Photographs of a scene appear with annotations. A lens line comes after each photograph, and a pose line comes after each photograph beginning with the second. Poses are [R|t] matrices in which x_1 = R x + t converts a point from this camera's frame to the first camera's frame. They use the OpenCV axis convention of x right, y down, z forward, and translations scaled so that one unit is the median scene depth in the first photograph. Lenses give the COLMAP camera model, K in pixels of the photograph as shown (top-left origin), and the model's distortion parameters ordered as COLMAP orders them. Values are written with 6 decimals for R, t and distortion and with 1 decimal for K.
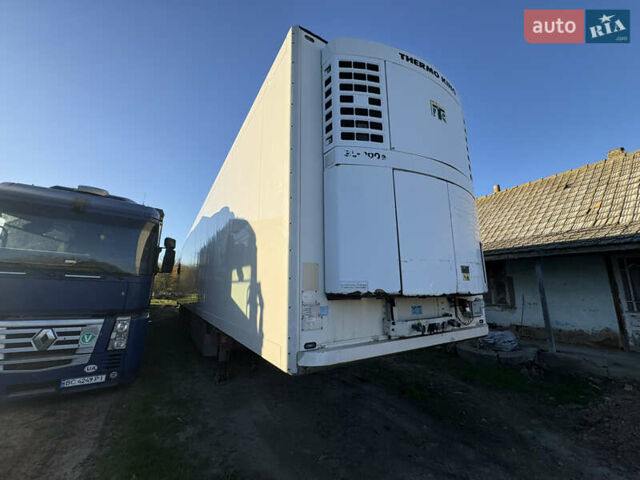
lens RADIAL K [[259.7, 0, 320.0], [0, 259.7, 240.0], [0, 0, 1]] dist [-0.000356, -0.000125]
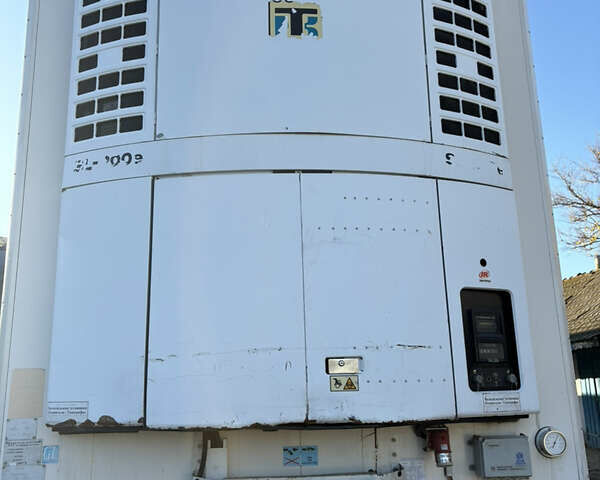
lens RADIAL K [[629.9, 0, 300.0], [0, 629.9, 240.0], [0, 0, 1]] dist [0.021795, 0.009970]
pose [[0.882220, -0.124444, -0.454095, 1.110066], [0.105181, 0.992156, -0.067552, -0.035686], [0.458939, 0.011833, 0.888389, 0.020380]]
